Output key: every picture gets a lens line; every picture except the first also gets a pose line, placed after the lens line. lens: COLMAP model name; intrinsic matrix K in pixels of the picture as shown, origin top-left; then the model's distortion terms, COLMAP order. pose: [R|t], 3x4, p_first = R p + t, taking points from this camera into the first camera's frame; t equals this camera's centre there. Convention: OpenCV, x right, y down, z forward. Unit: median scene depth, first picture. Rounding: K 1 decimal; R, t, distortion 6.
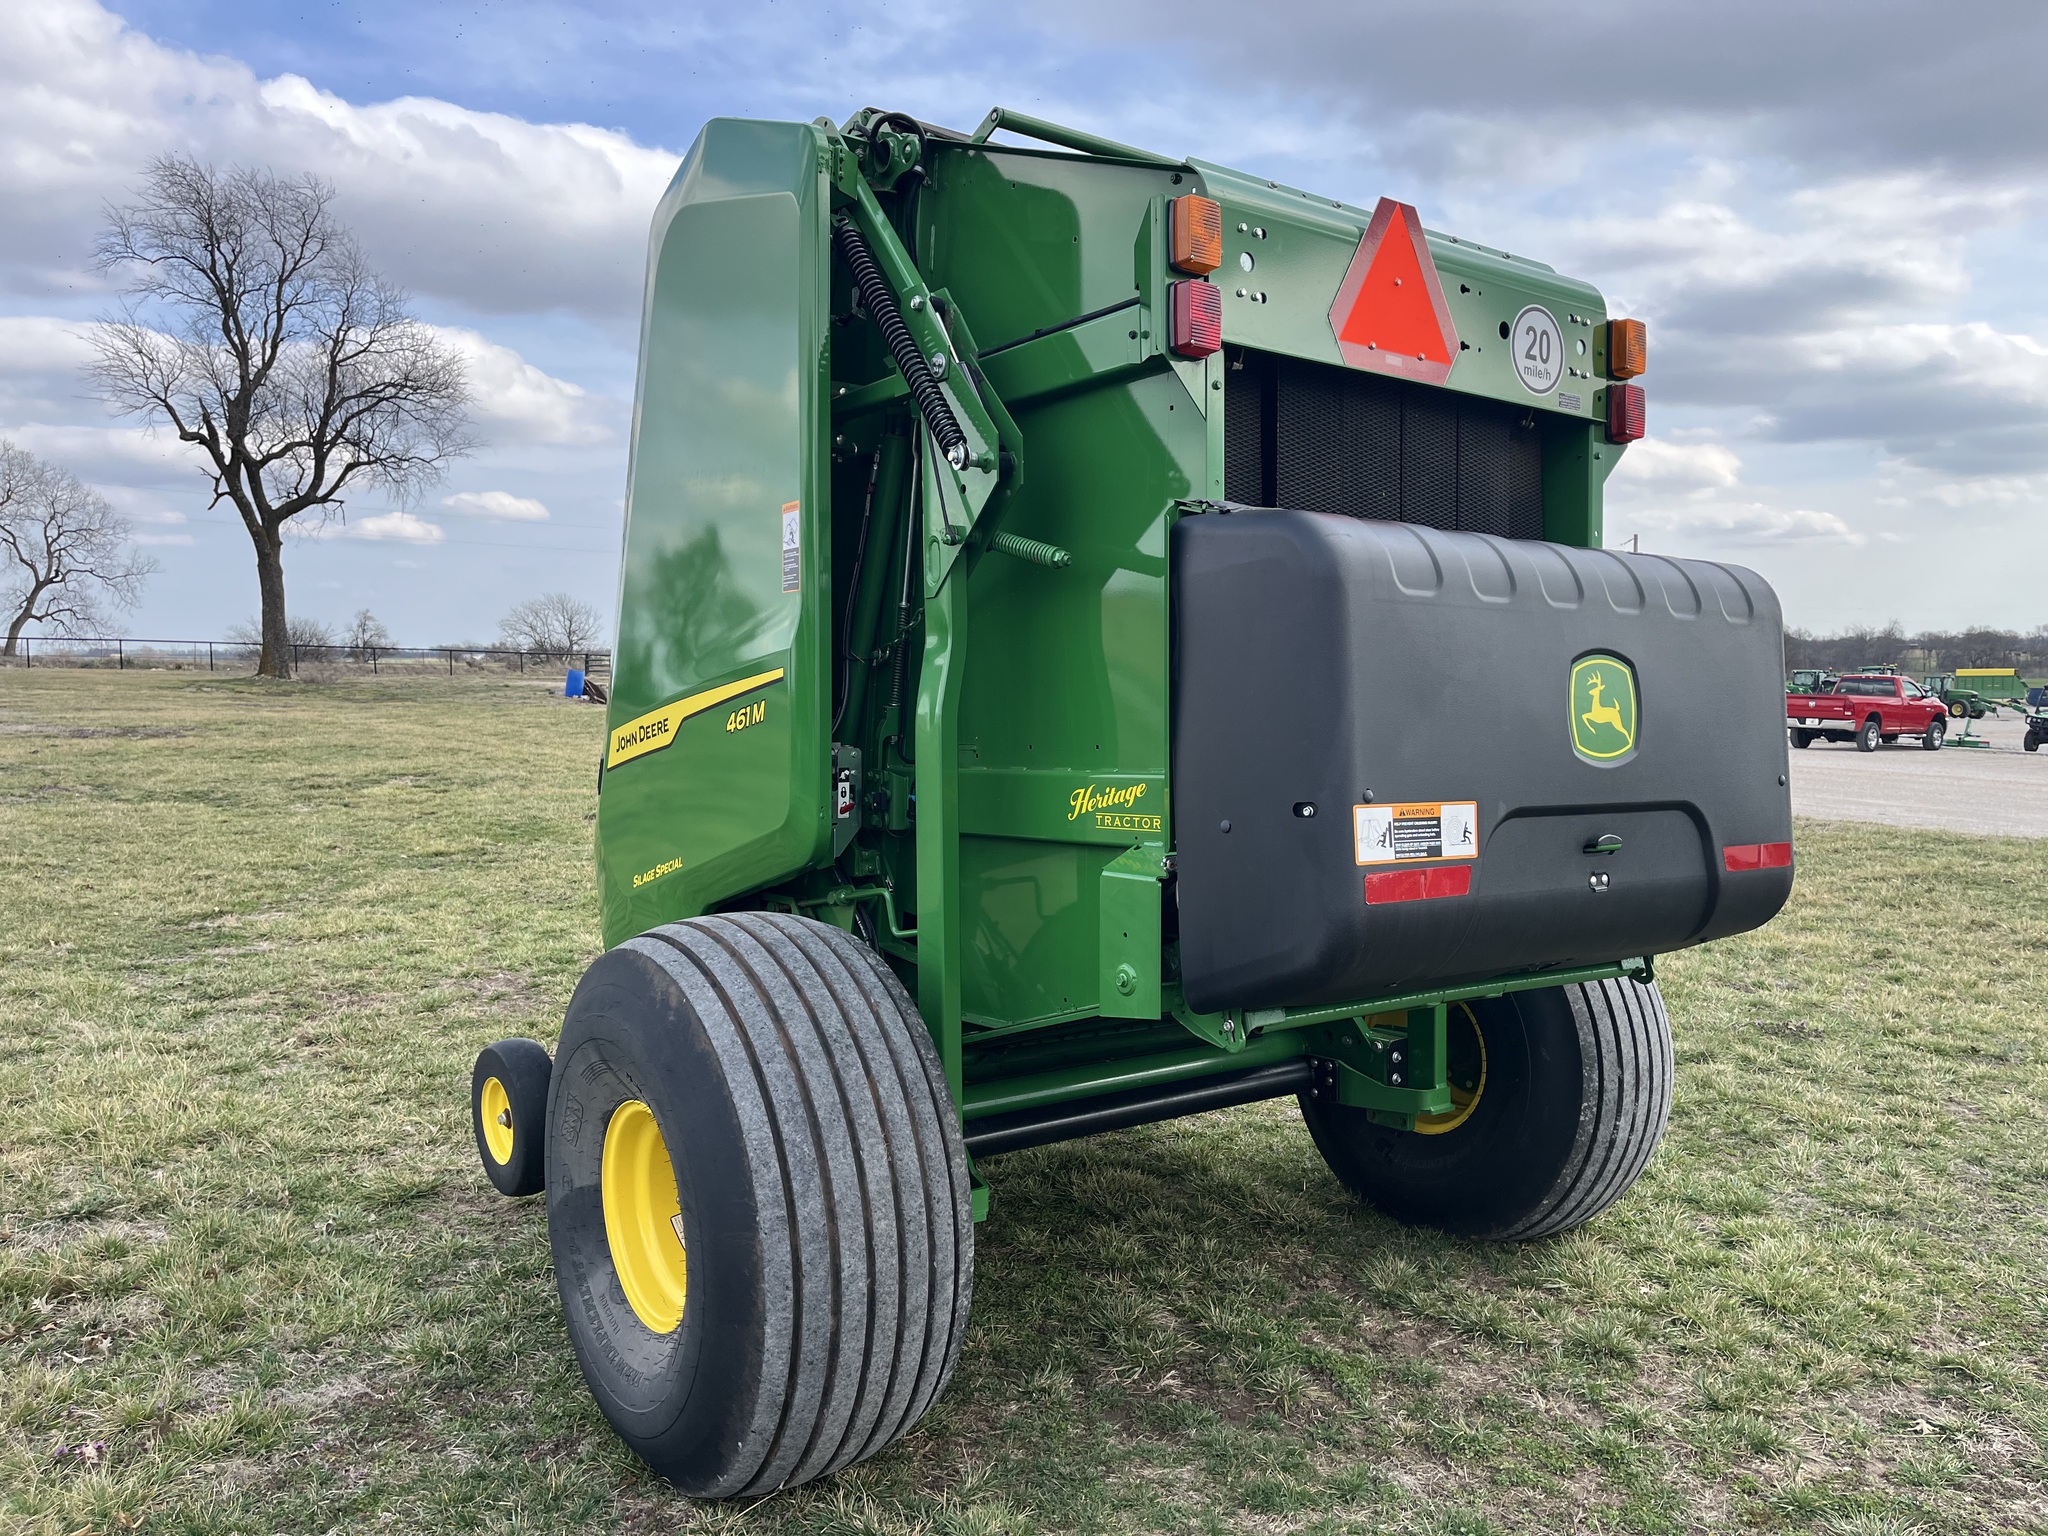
lens RADIAL K [[1573.5, 0, 1047.6], [0, 1573.5, 796.1], [0, 0, 1]] dist [0.039588, 0.002727]
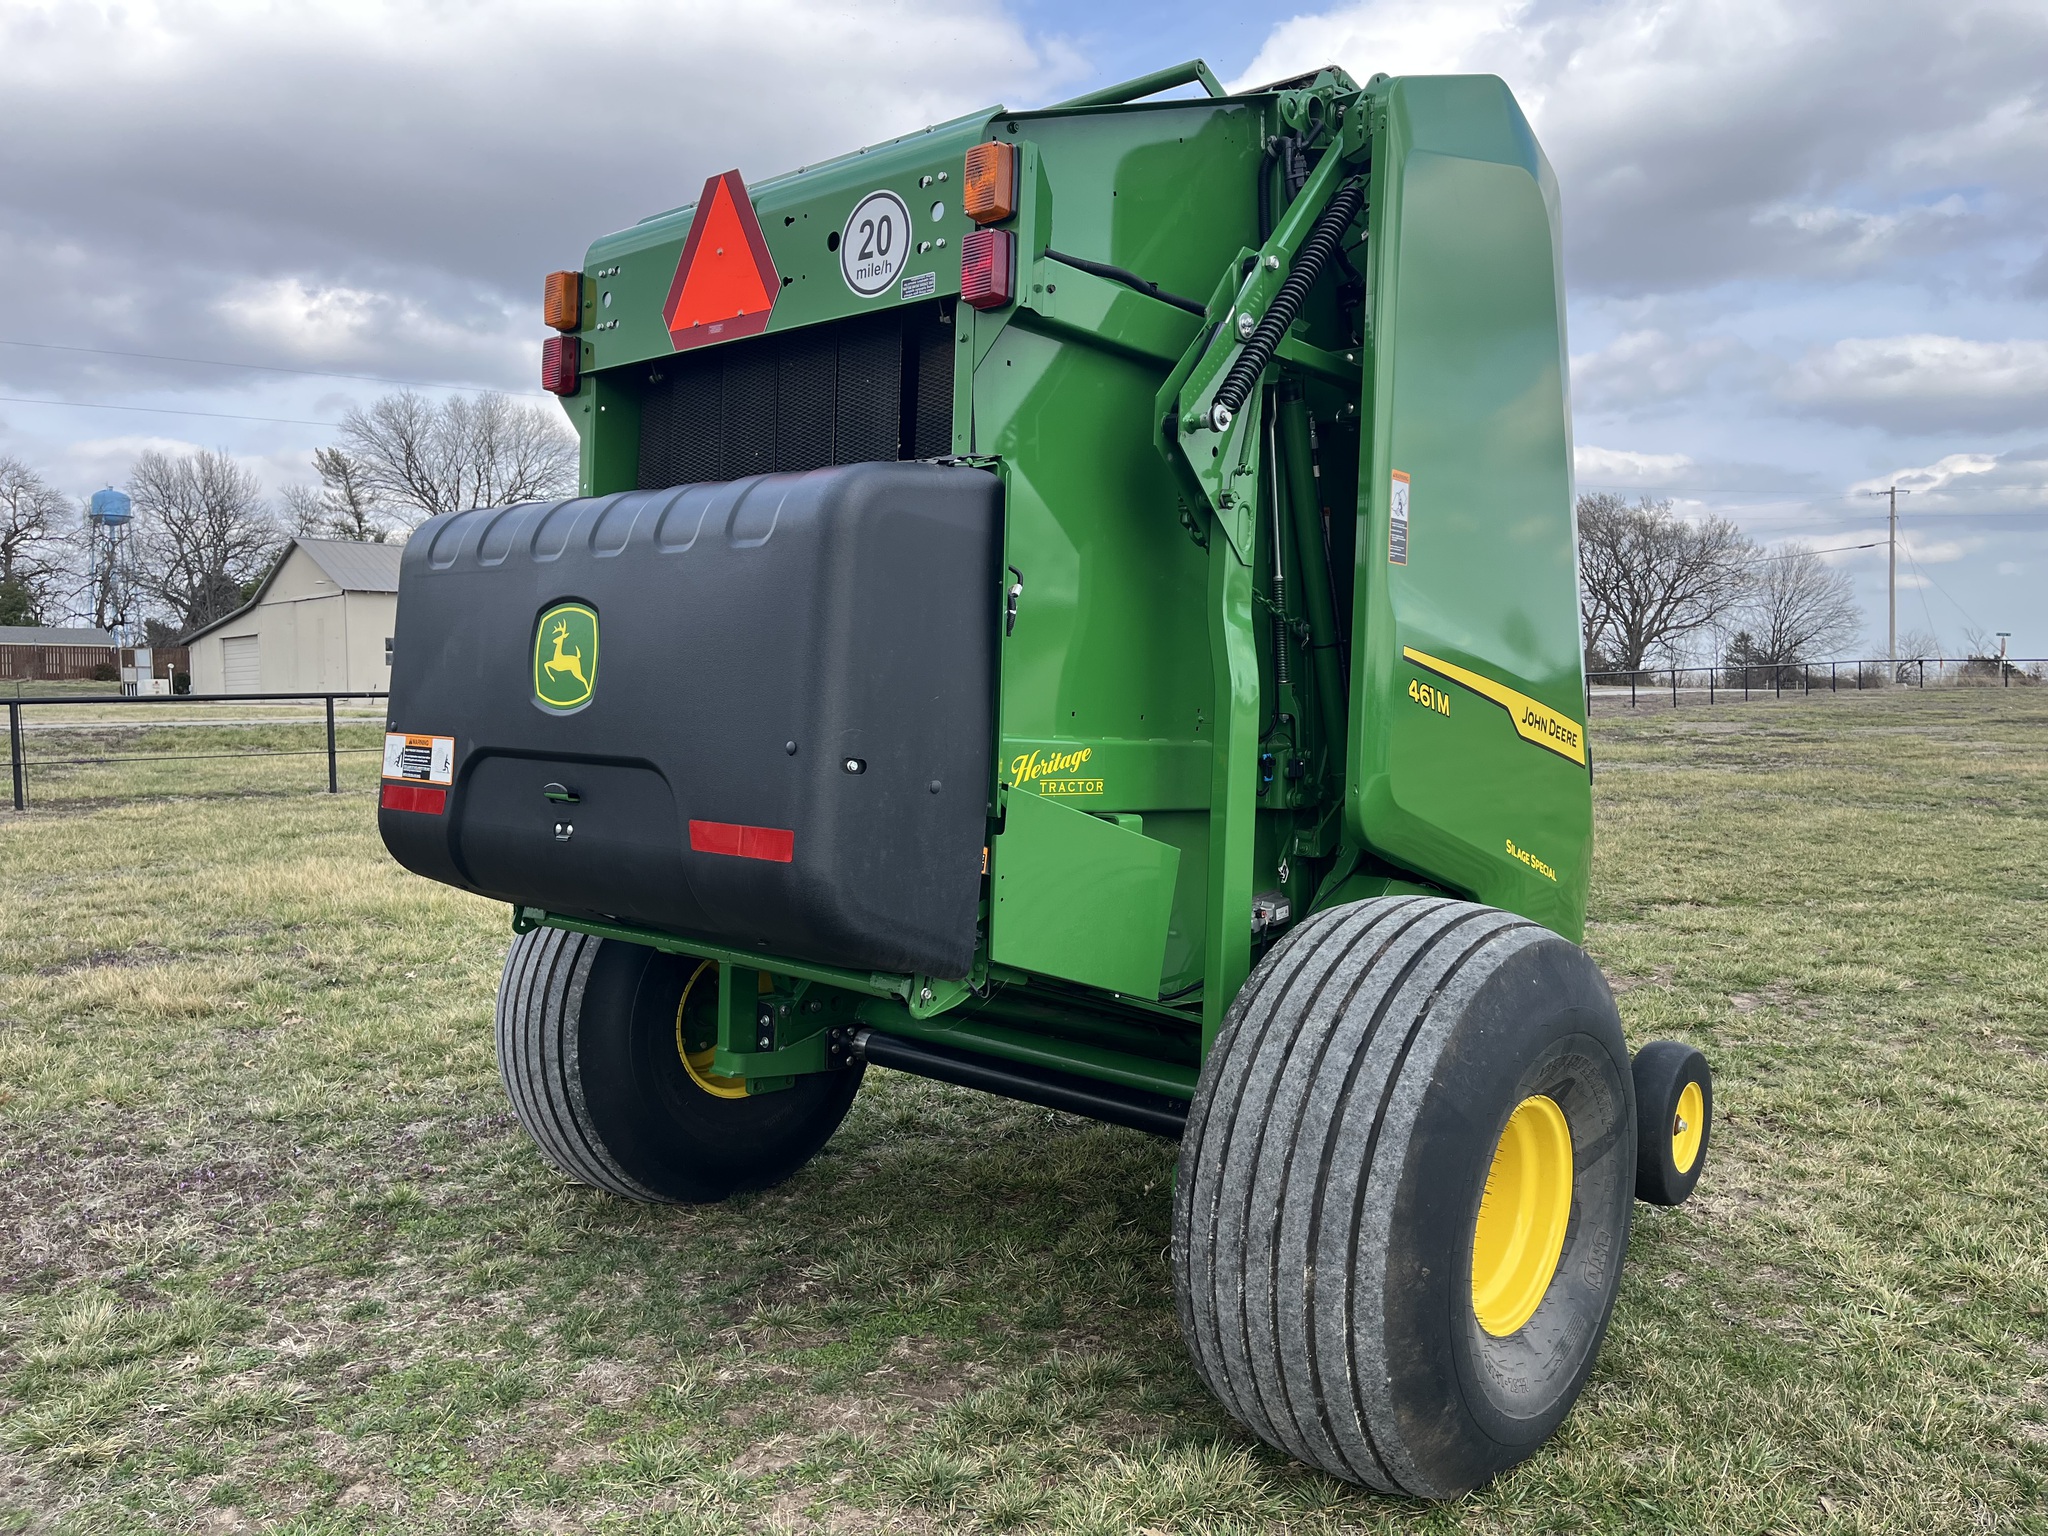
lens RADIAL K [[1560.3, 0, 1030.2], [0, 1560.3, 788.9], [0, 0, 1]] dist [0.031779, -0.056584]
pose [[0.182082, 0.049337, -0.982045, 1.267863], [-0.071512, 0.996760, 0.036817, -0.027238], [0.980679, 0.063525, 0.185021, 1.023866]]
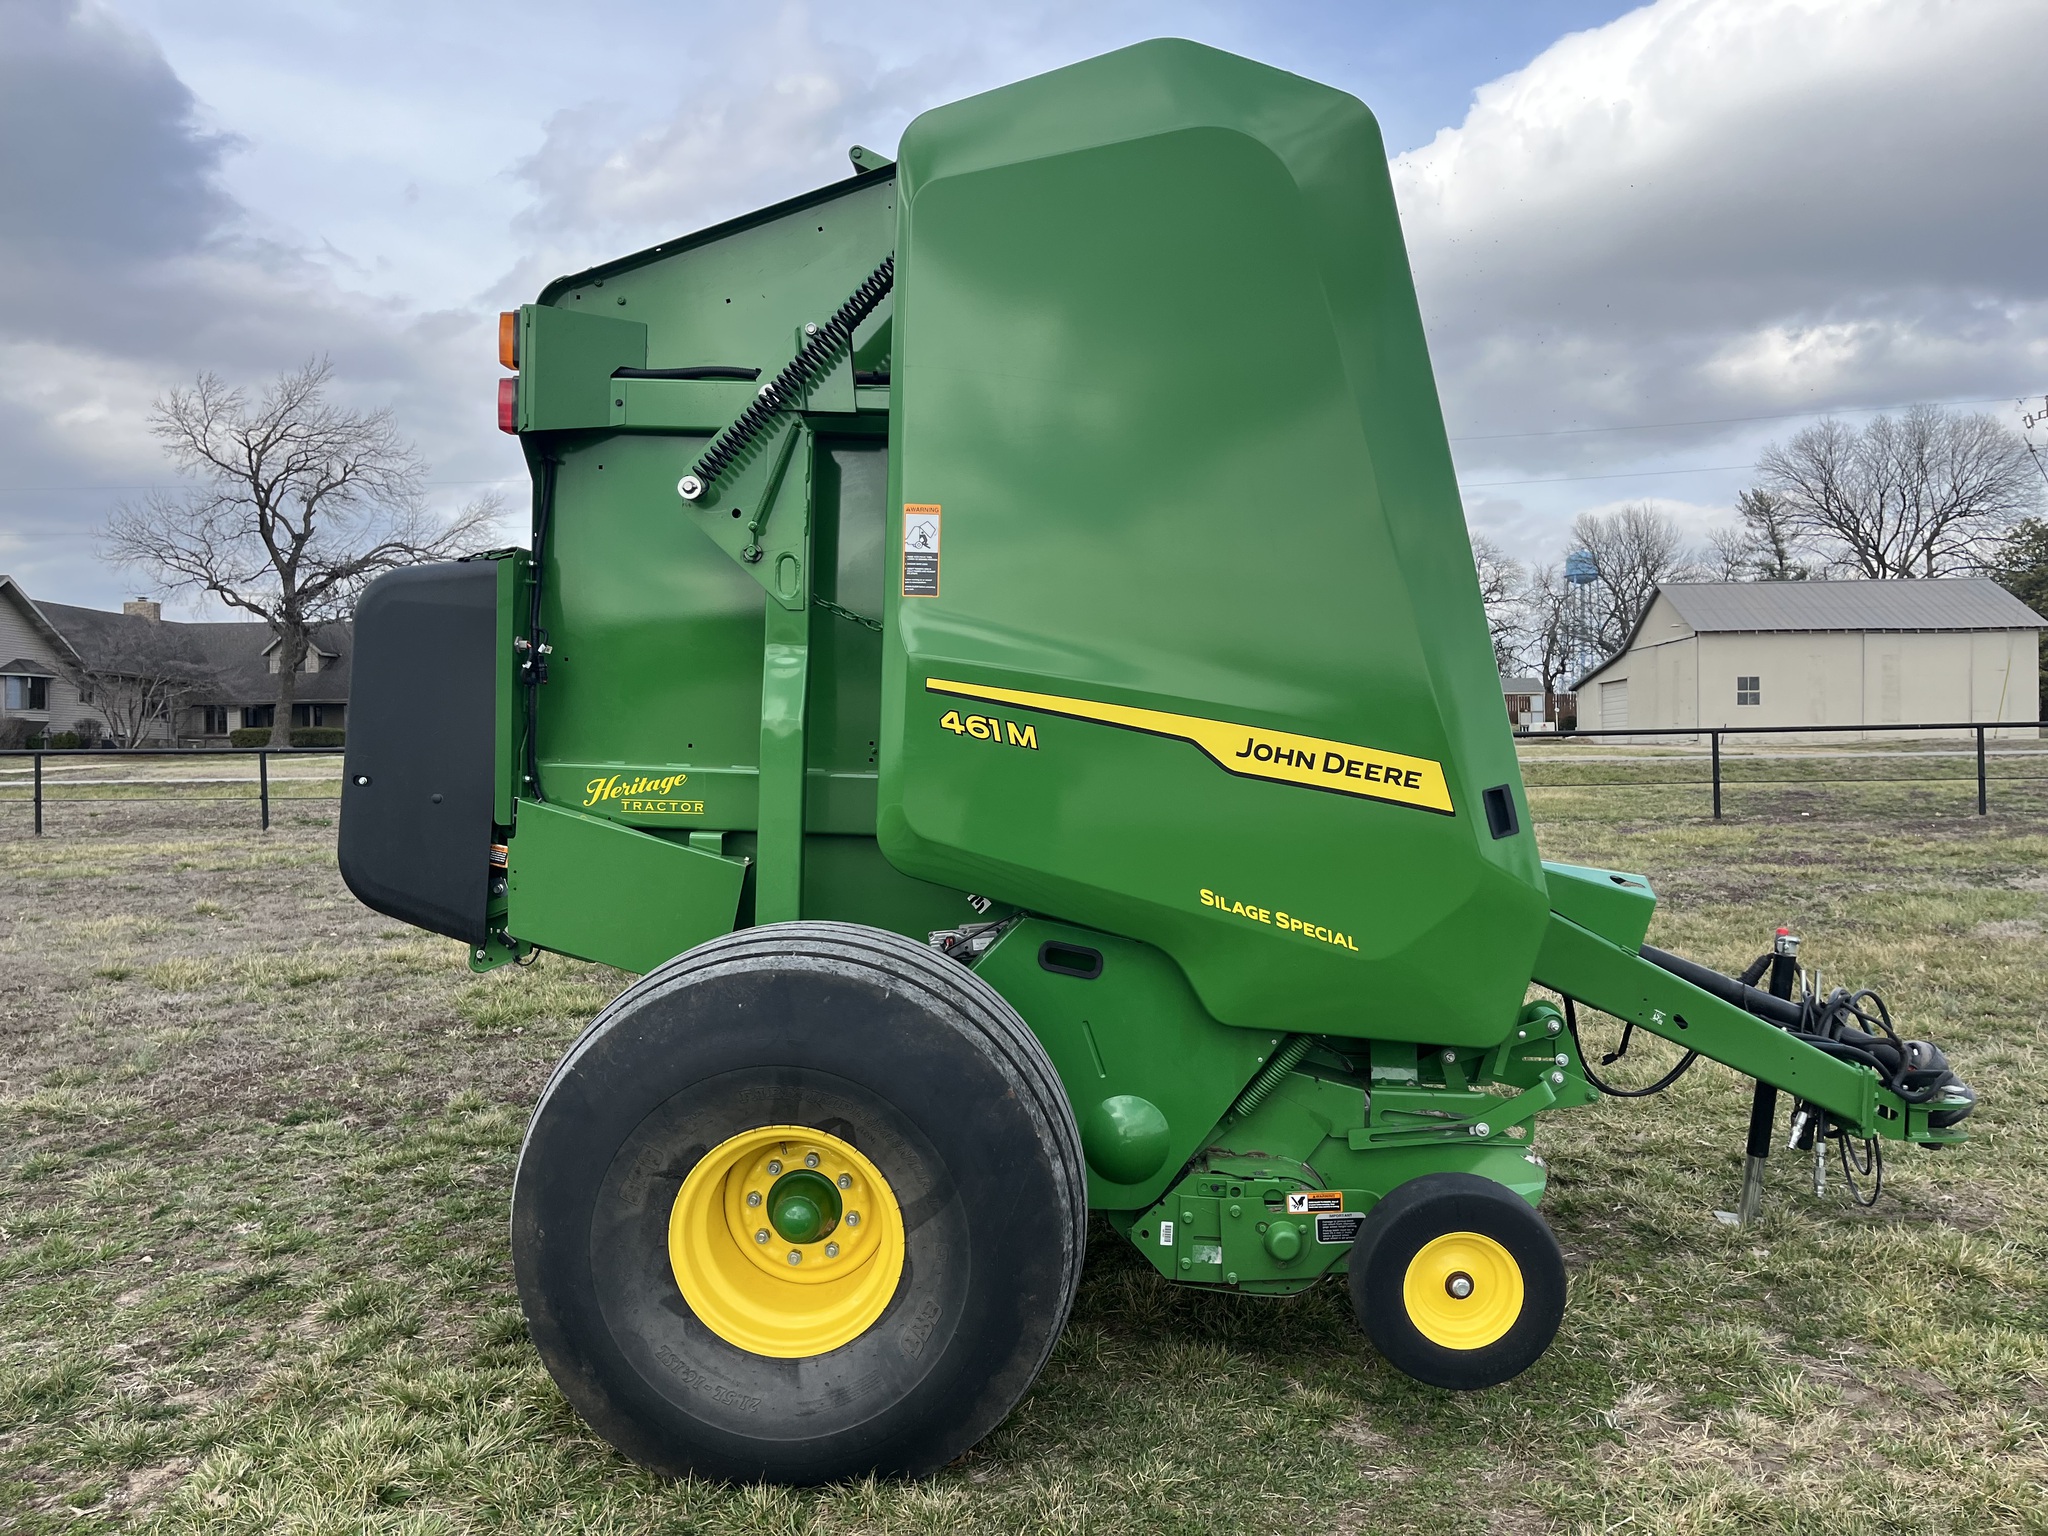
lens RADIAL K [[1537.7, 0, 1033.2], [0, 1537.7, 760.7], [0, 0, 1]] dist [0.057870, -0.085165]
pose [[-0.651581, 0.004969, -0.758563, 1.018809], [-0.055659, 0.996970, 0.054340, -0.104542], [0.756535, 0.077628, -0.649330, 2.153369]]
